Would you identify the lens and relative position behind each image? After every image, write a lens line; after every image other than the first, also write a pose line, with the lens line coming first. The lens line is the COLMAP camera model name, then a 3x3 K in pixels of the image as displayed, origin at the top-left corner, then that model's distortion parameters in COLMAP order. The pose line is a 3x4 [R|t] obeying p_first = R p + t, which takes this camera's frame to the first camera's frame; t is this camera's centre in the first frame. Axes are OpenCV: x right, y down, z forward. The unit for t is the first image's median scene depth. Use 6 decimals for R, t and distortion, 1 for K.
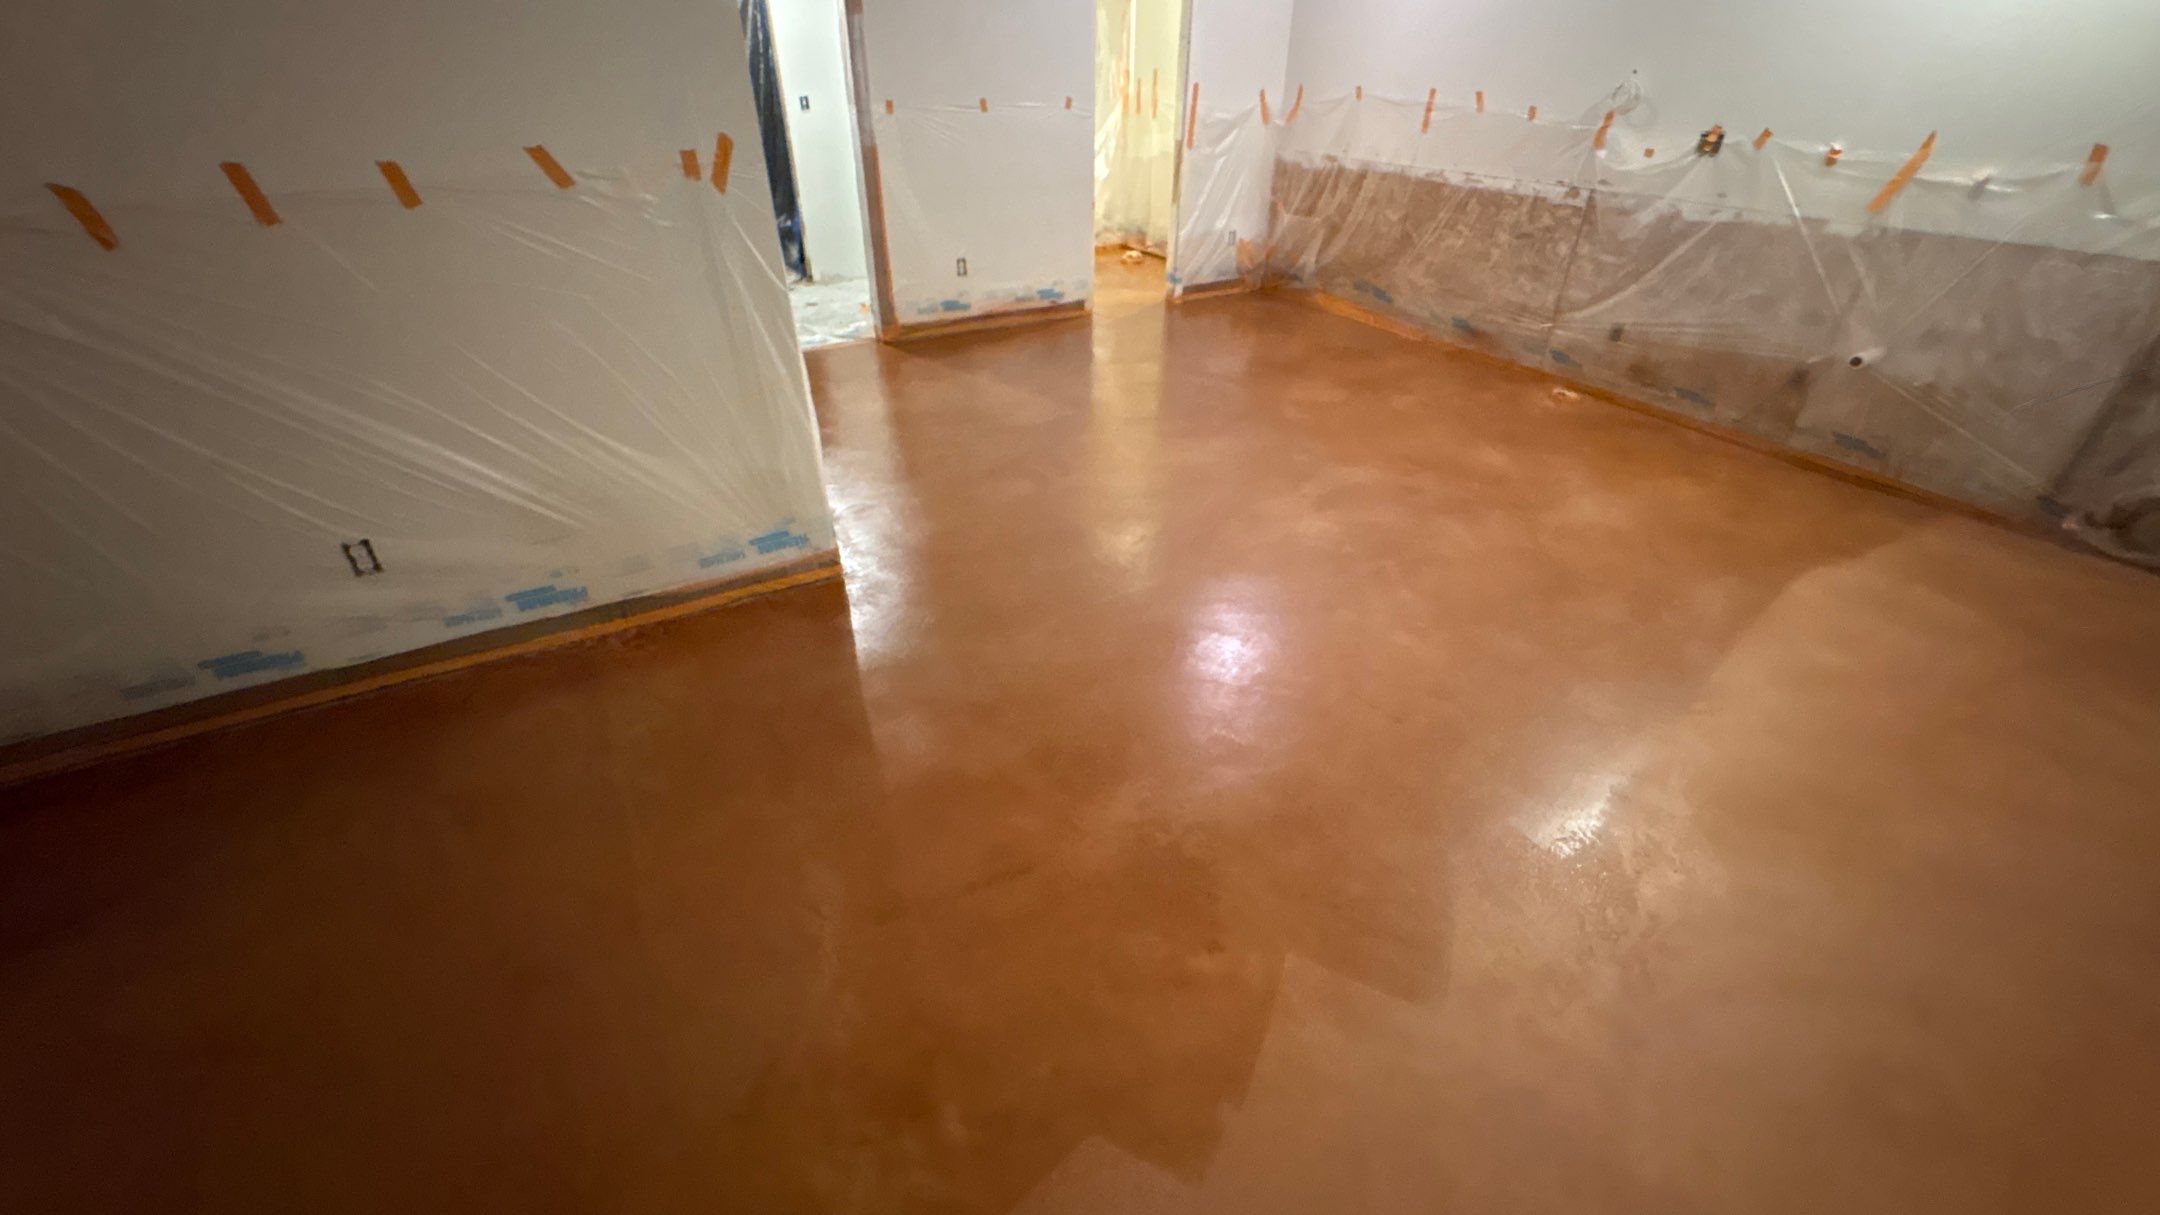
lens RADIAL K [[860.6, 0, 1079.9], [0, 860.6, 606.3], [0, 0, 1]] dist [0.000345, -0.000409]
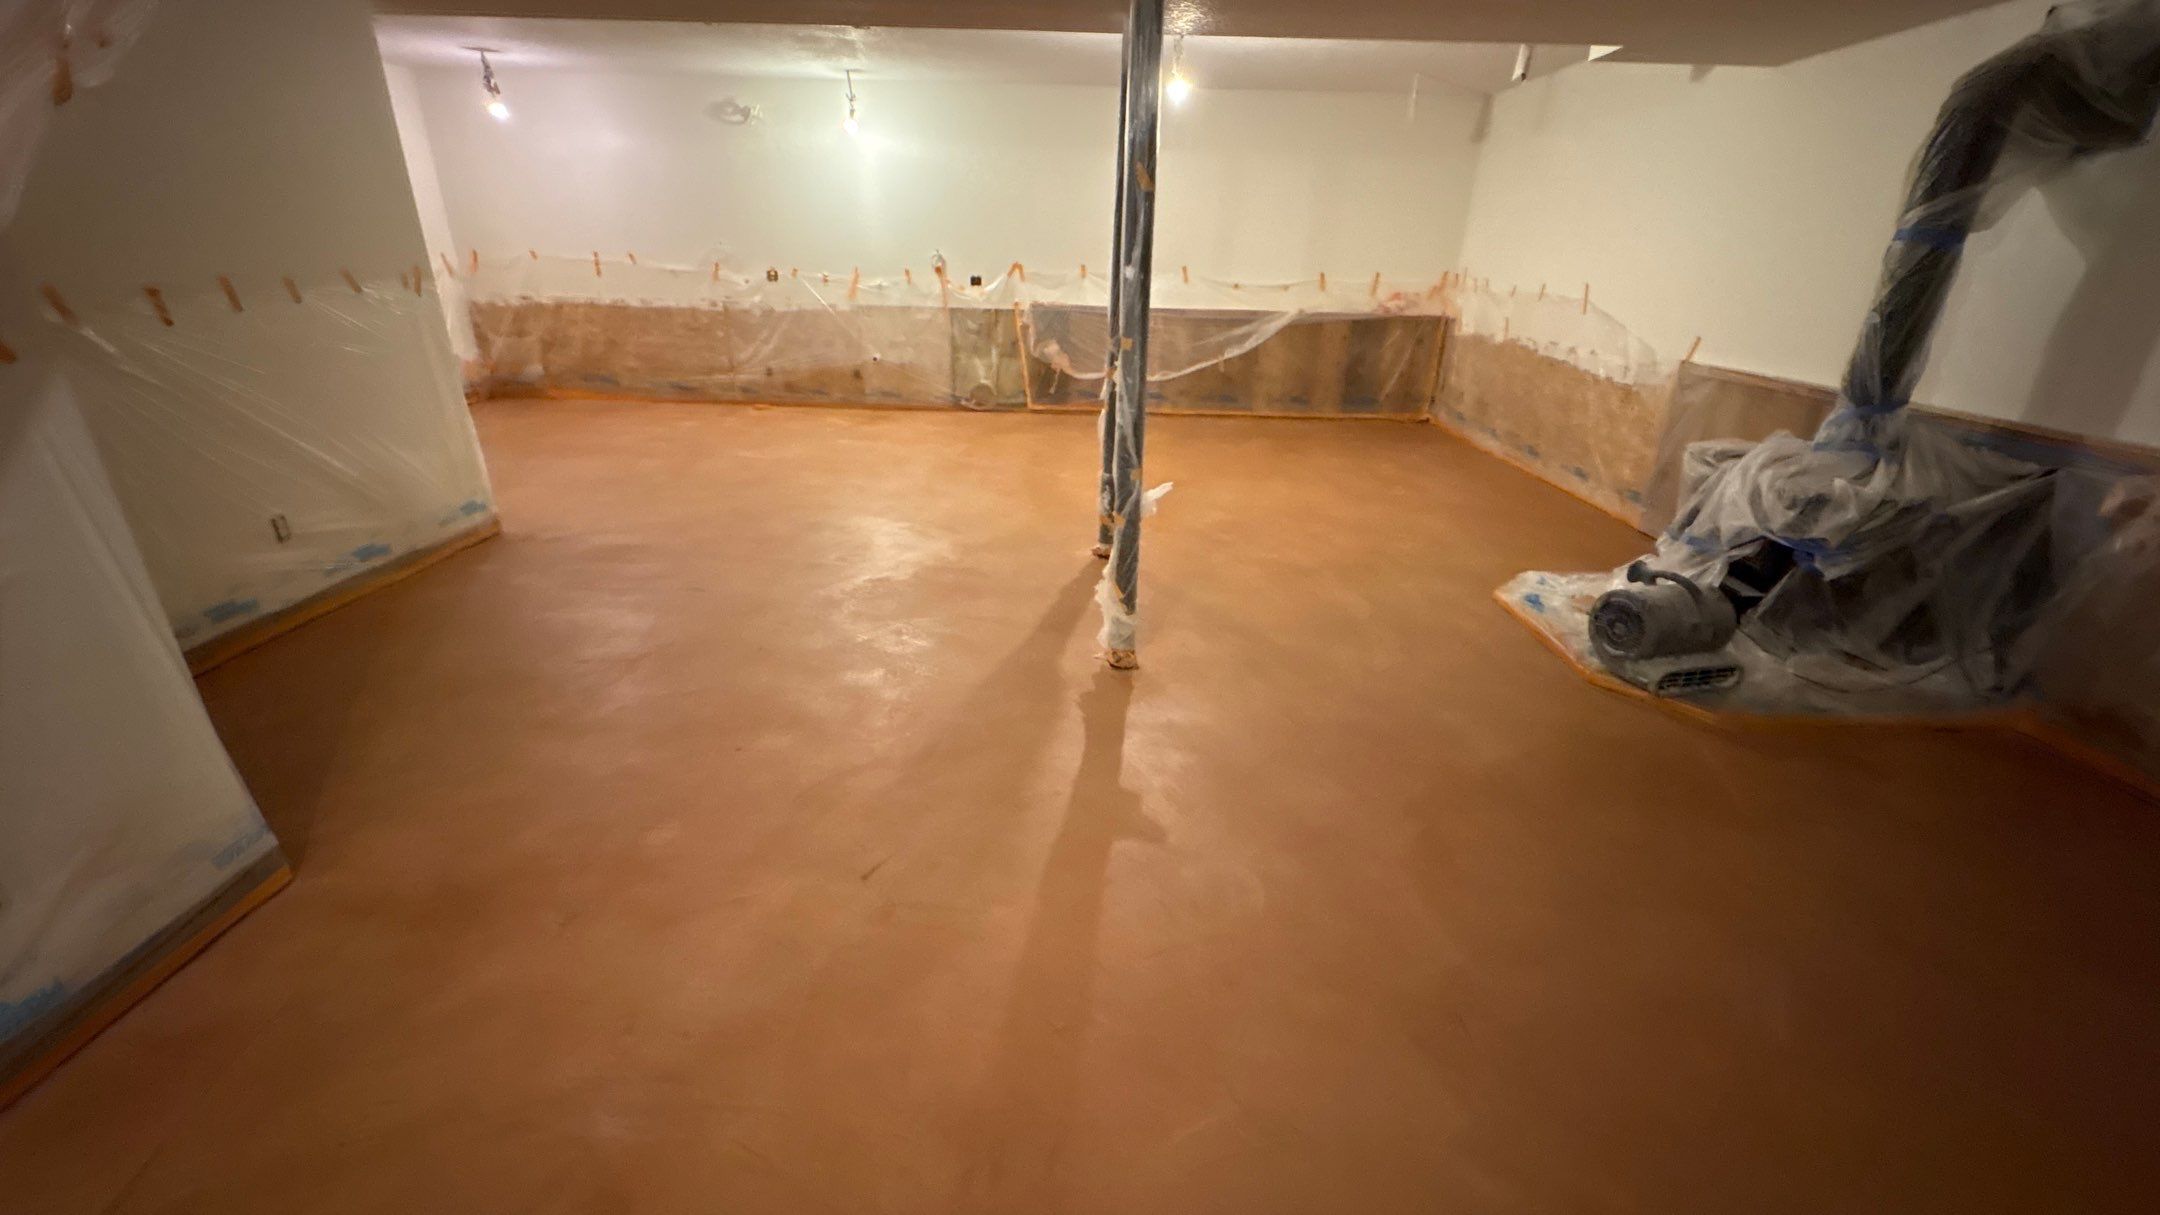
lens RADIAL K [[860.6, 0, 1081.2], [0, 860.6, 605.4], [0, 0, 1]] dist [0.000345, -0.000409]
pose [[0.496900, -0.323654, 0.805194, -0.667486], [0.449542, 0.889653, 0.080183, 0.272802], [-0.742295, 0.322126, 0.587565, -0.416774]]
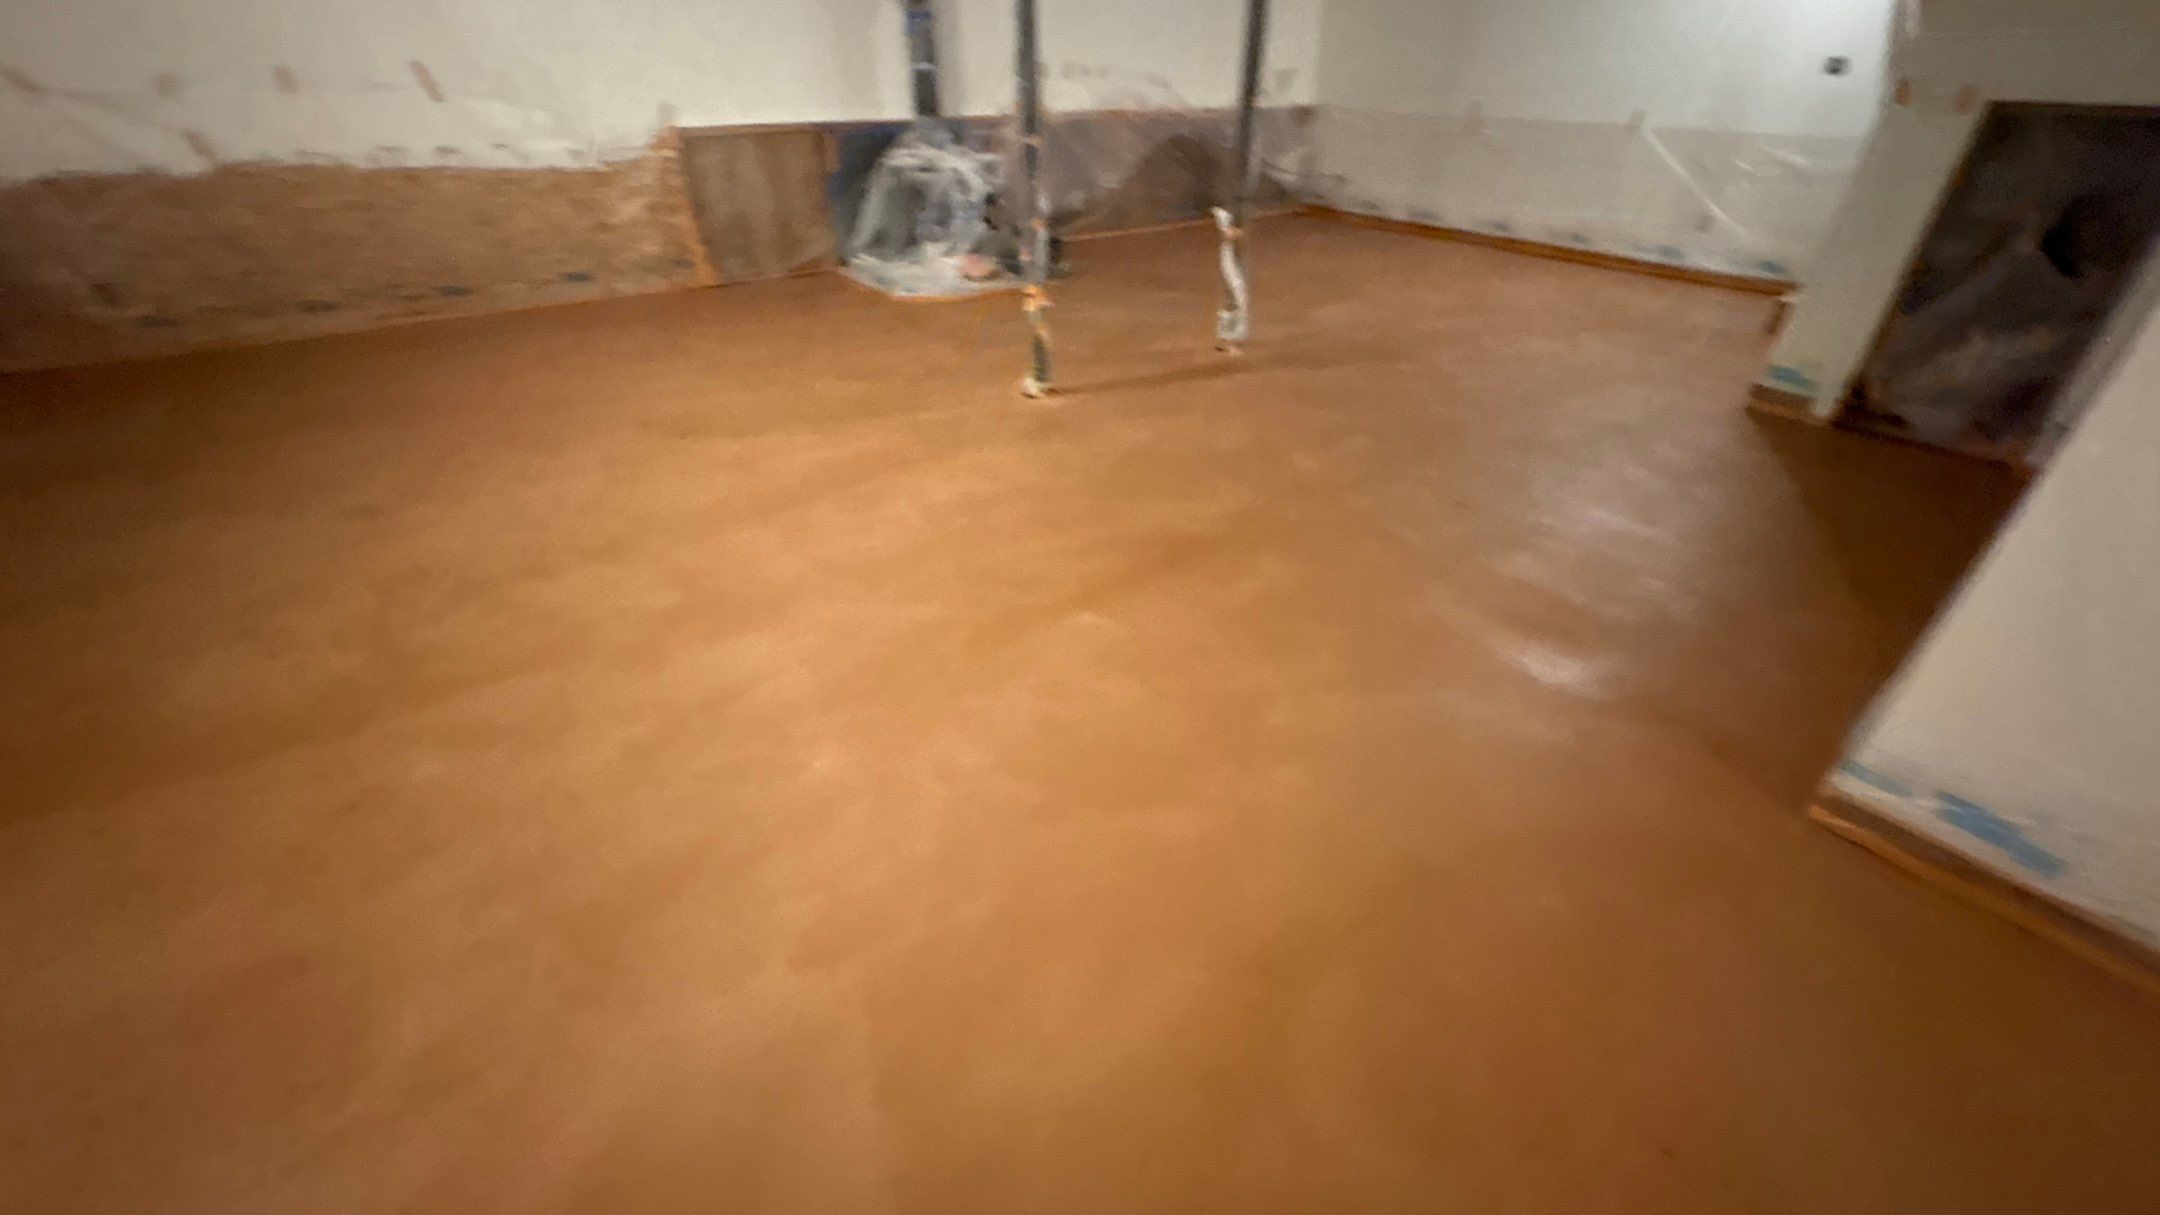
lens RADIAL K [[860.6, 0, 1076.8], [0, 860.6, 599.6], [0, 0, 1]] dist [0.000345, -0.000409]
pose [[-0.994819, 0.049786, -0.088637, 0.184435], [-0.059543, 0.421342, 0.904945, -0.399881], [0.082400, 0.905534, -0.416194, 0.666758]]
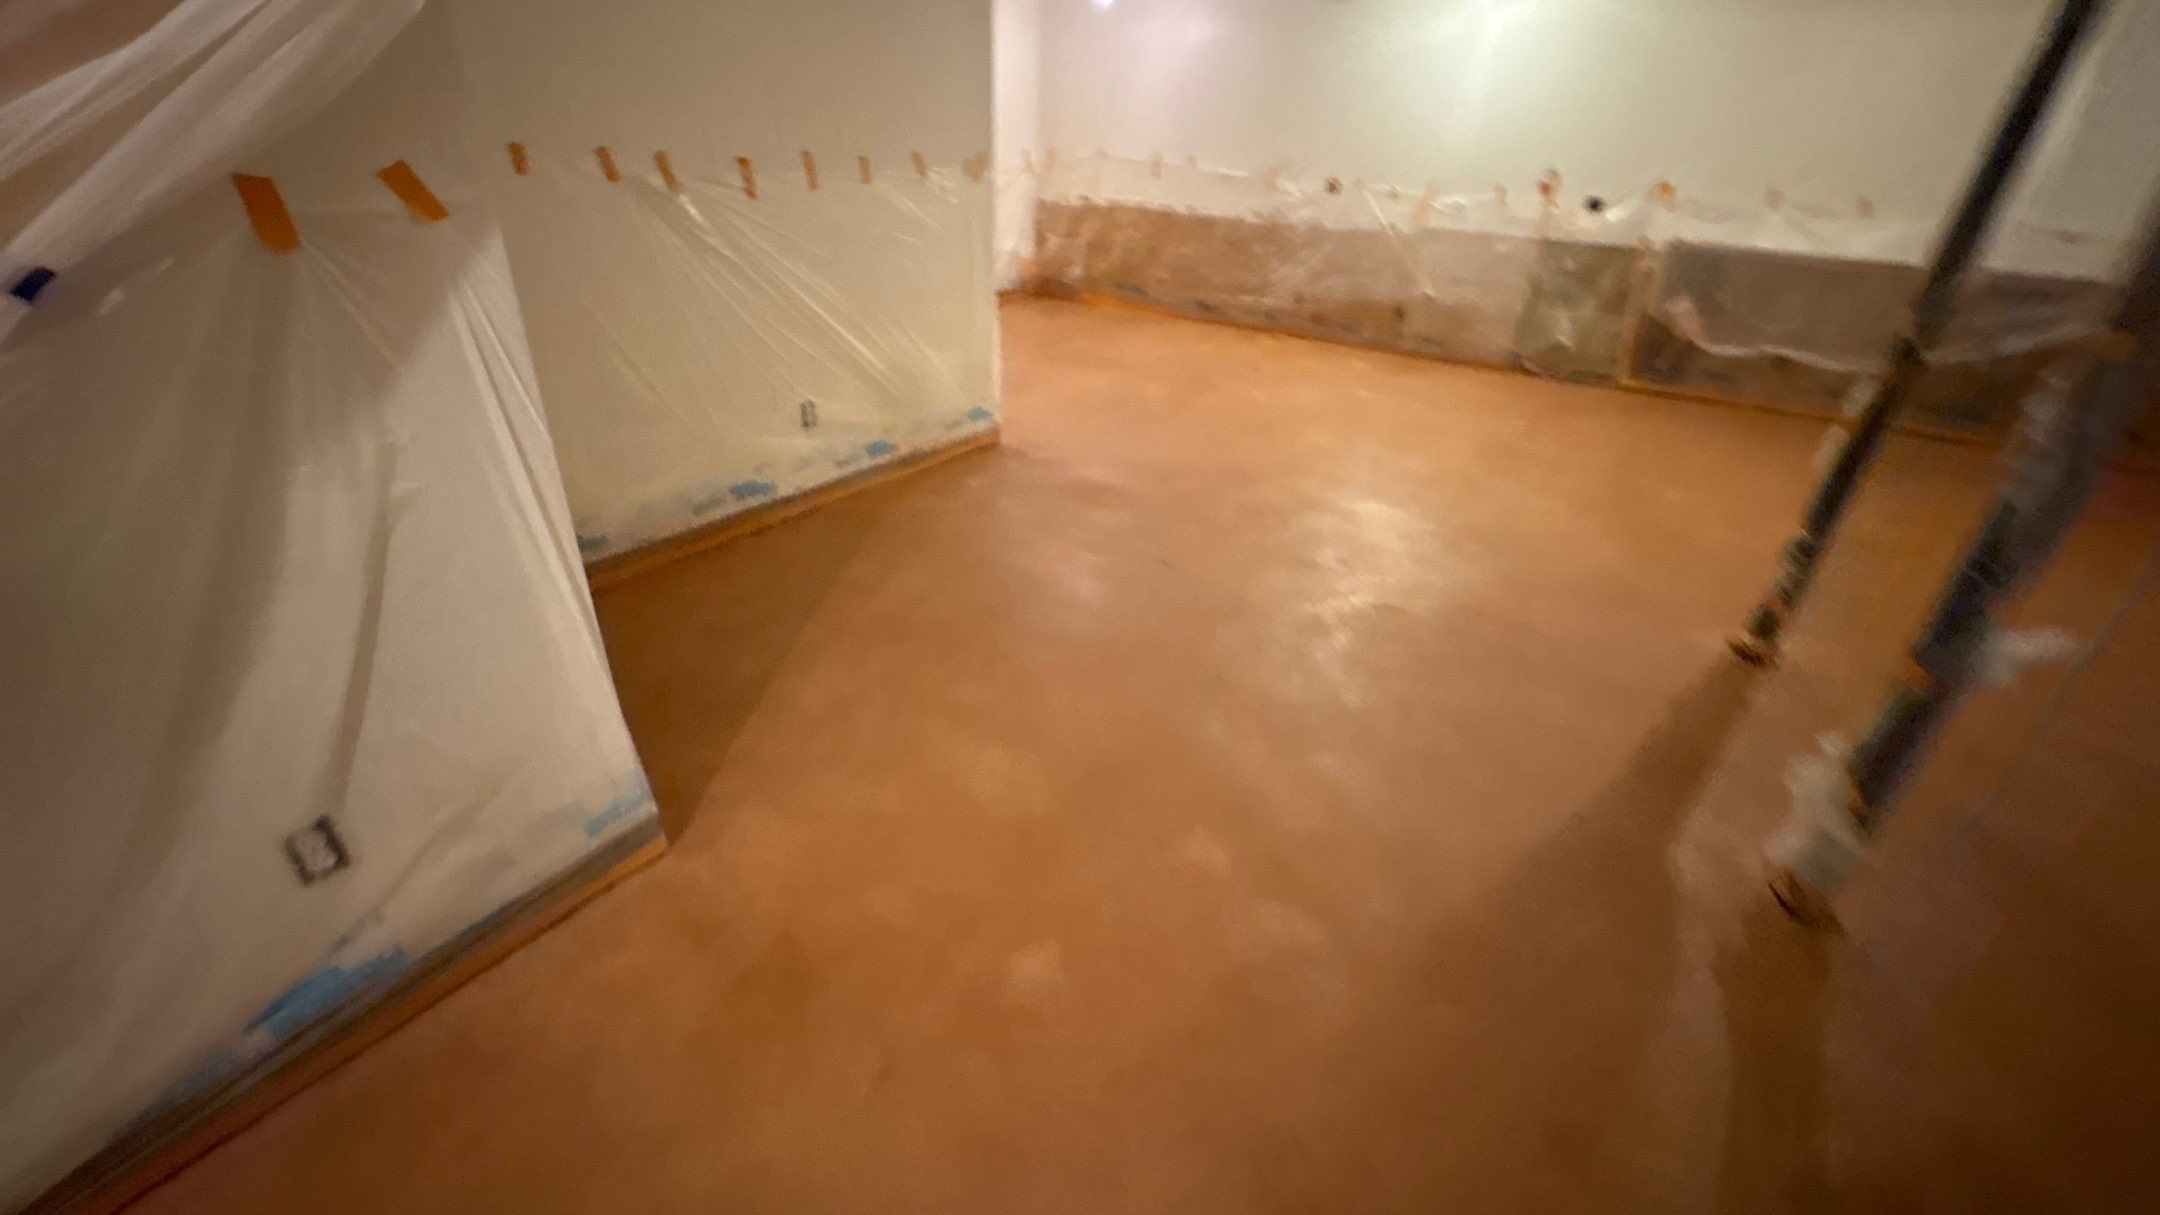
lens RADIAL K [[860.6, 0, 1080.5], [0, 860.6, 603.9], [0, 0, 1]] dist [0.000345, -0.000409]
pose [[0.882936, -0.183588, 0.432110, -0.538987], [0.211811, 0.977151, -0.017640, 0.188075], [-0.418999, 0.107101, 0.901648, -0.245470]]
